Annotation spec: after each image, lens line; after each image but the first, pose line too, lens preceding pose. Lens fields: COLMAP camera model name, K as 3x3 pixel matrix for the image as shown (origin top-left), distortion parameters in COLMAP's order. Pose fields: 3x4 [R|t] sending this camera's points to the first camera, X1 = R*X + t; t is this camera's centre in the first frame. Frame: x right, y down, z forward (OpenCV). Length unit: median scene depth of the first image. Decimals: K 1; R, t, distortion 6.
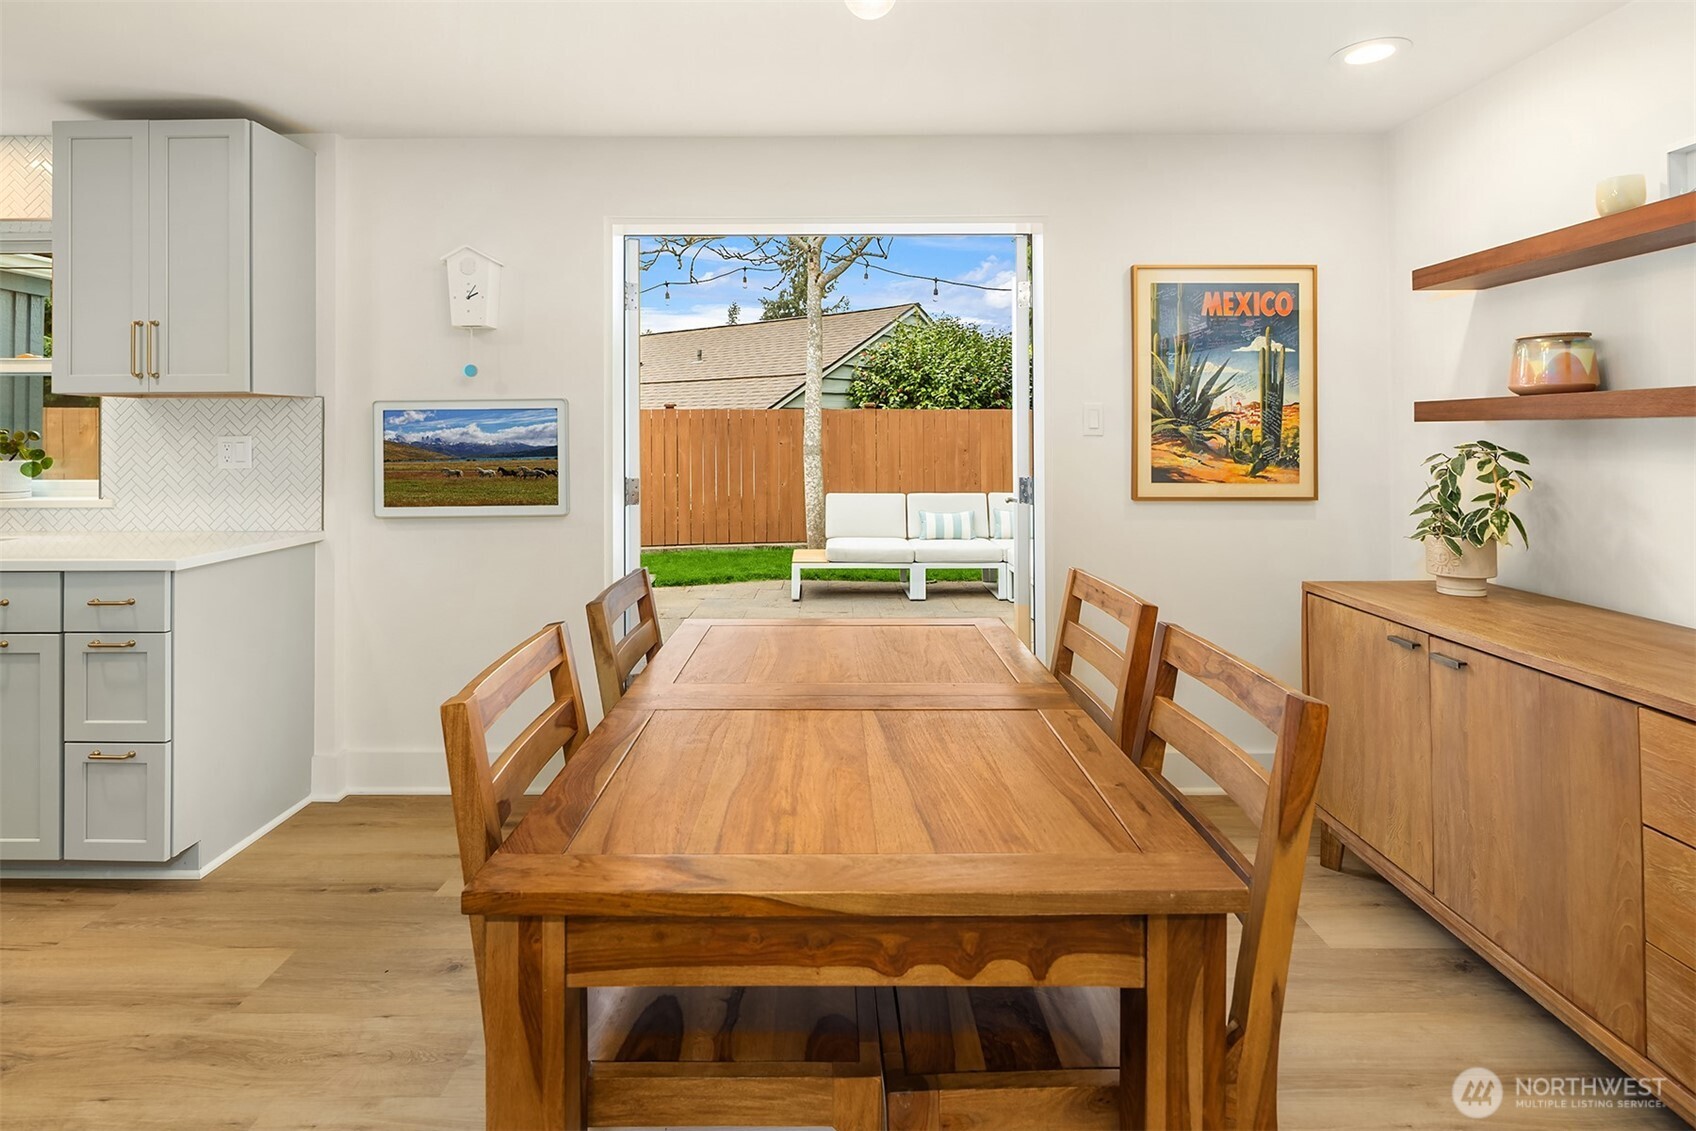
lens RADIAL K [[844.1, 0, 869.5], [0, 844.1, 431.3], [0, 0, 1]] dist [0.000067, -0.002291]
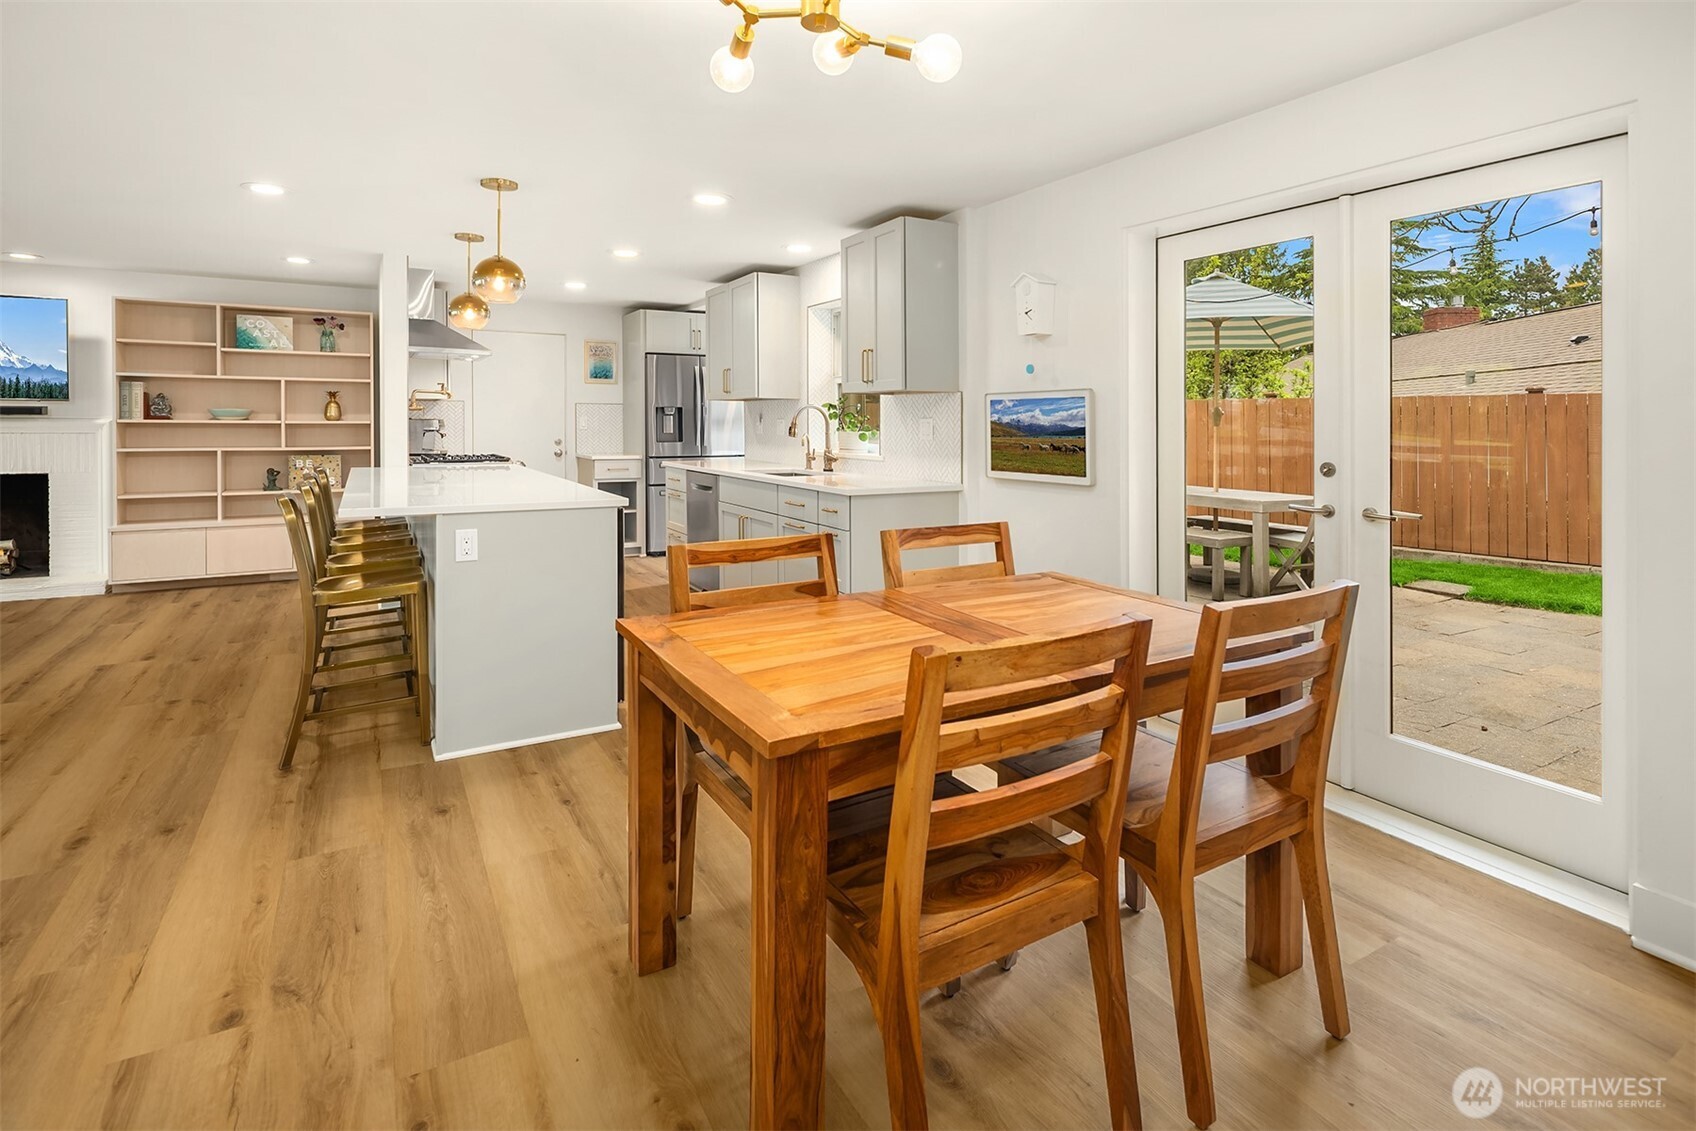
lens RADIAL K [[844.1, 0, 880.6], [0, 844.1, 430.2], [0, 0, 1]] dist [0.000067, -0.002291]
pose [[0.507296, 0.017859, -0.861587, 0.520901], [-0.008047, 0.999840, 0.015987, 0.004536], [0.861734, -0.001177, 0.507358, 0.137934]]
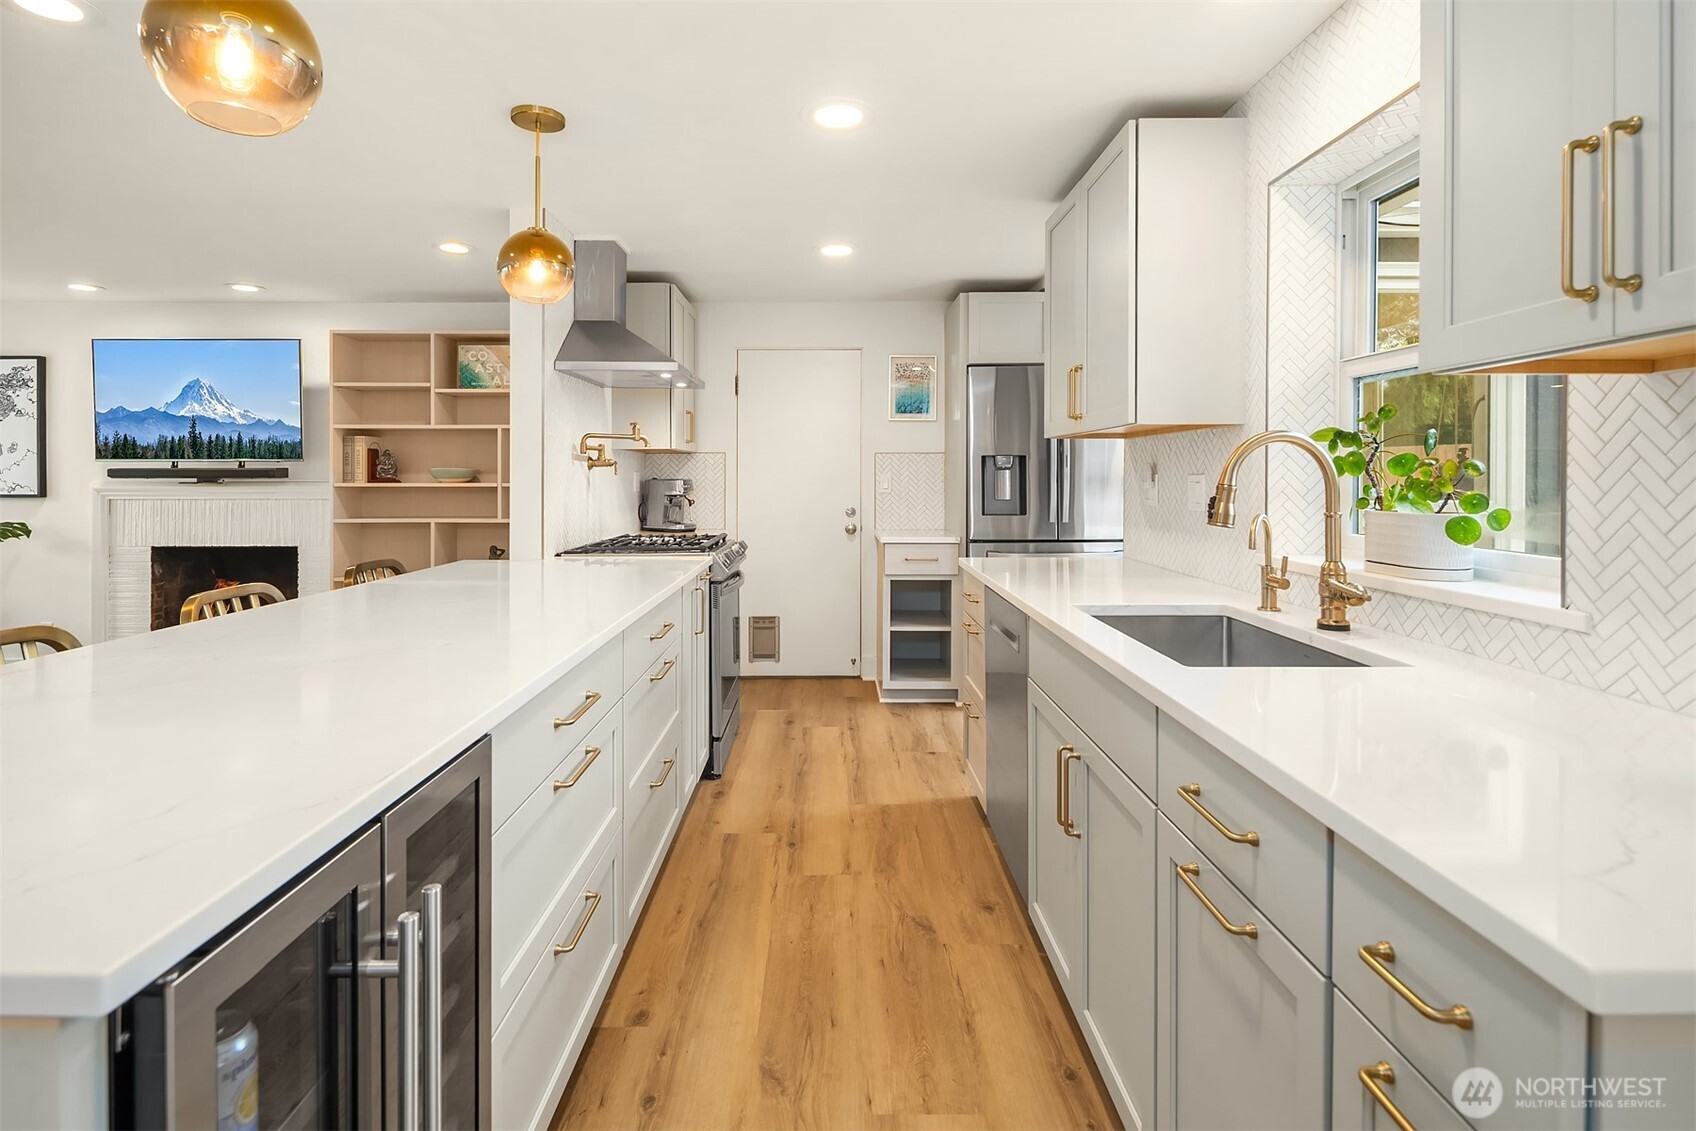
lens RADIAL K [[844.1, 0, 858.4], [0, 844.1, 474.0], [0, 0, 1]] dist [0.000067, -0.002291]
pose [[-0.012557, 0.003475, -0.999915, -0.468282], [0.004034, 0.999986, 0.003424, 0.007299], [0.999913, -0.003991, -0.012571, 0.618052]]
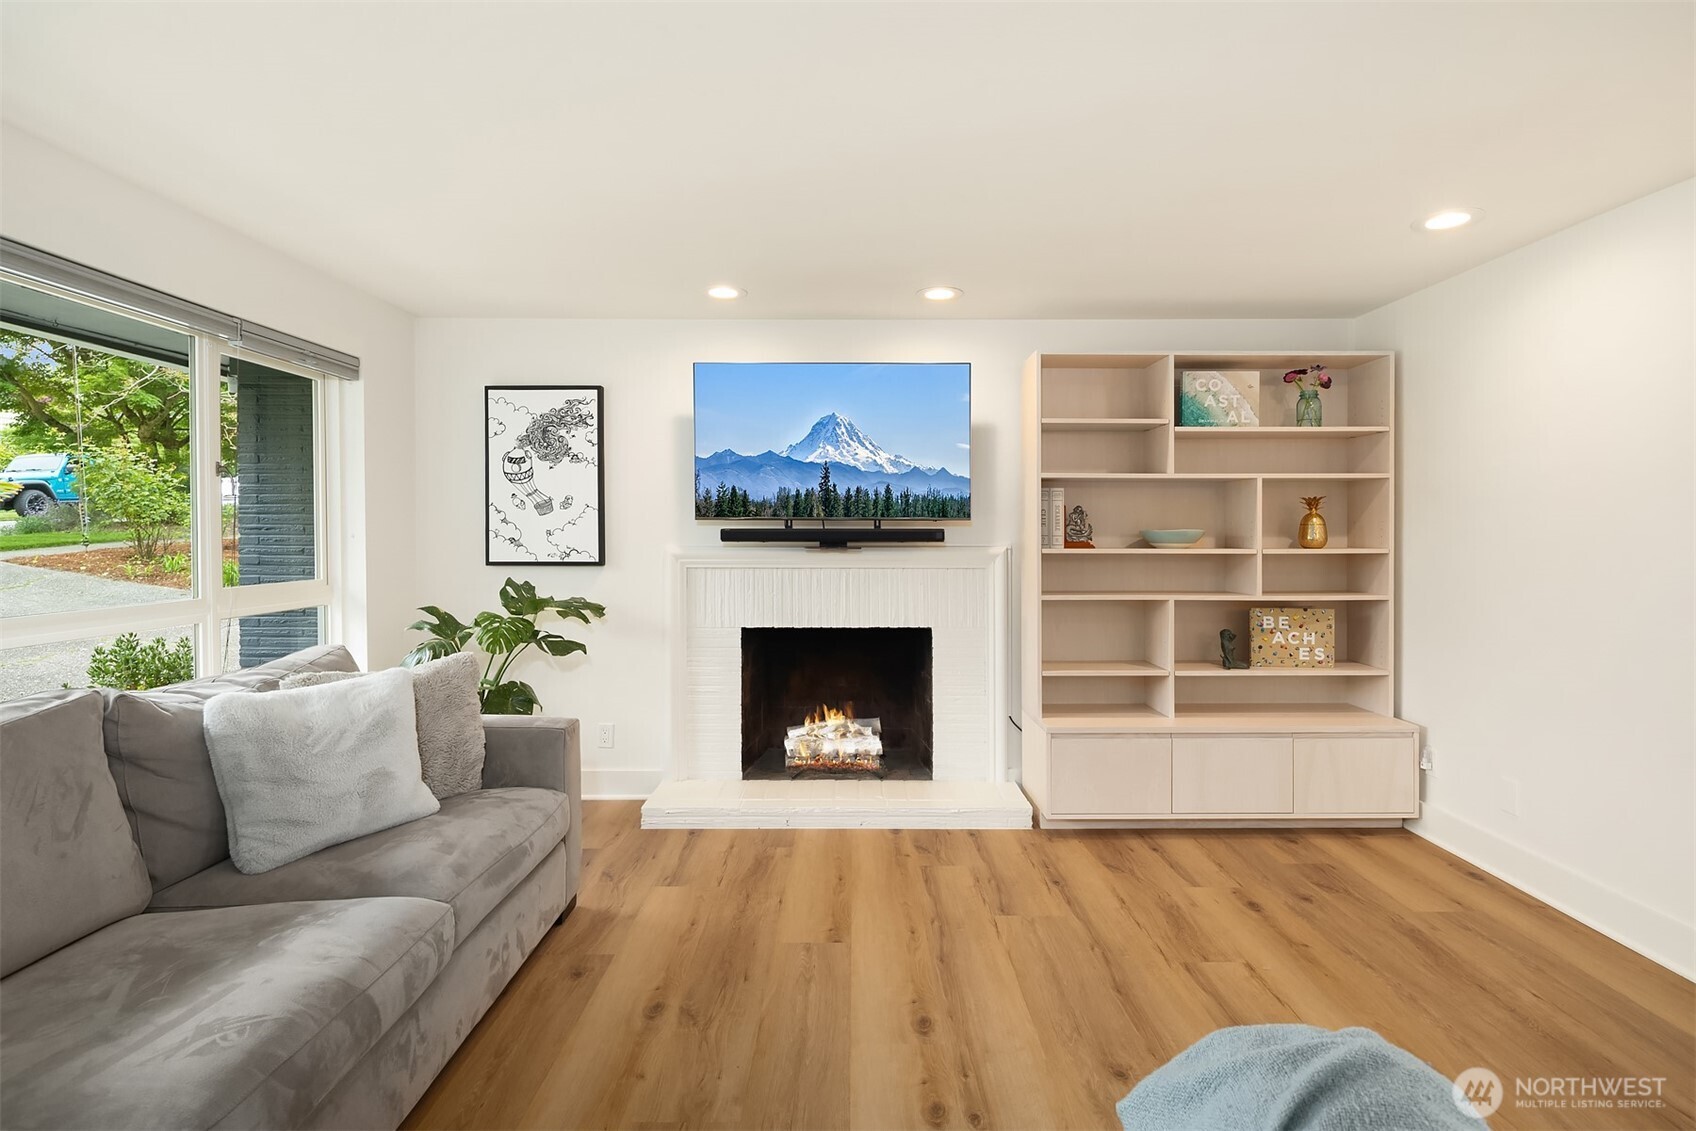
lens RADIAL K [[844.1, 0, 855.3], [0, 844.1, 564.0], [0, 0, 1]] dist [0.000067, -0.002291]
pose [[-0.008925, 0.041220, -0.999110, -0.812078], [0.002502, 0.999148, 0.041199, -0.004386], [0.999957, -0.002133, -0.009021, -0.639556]]
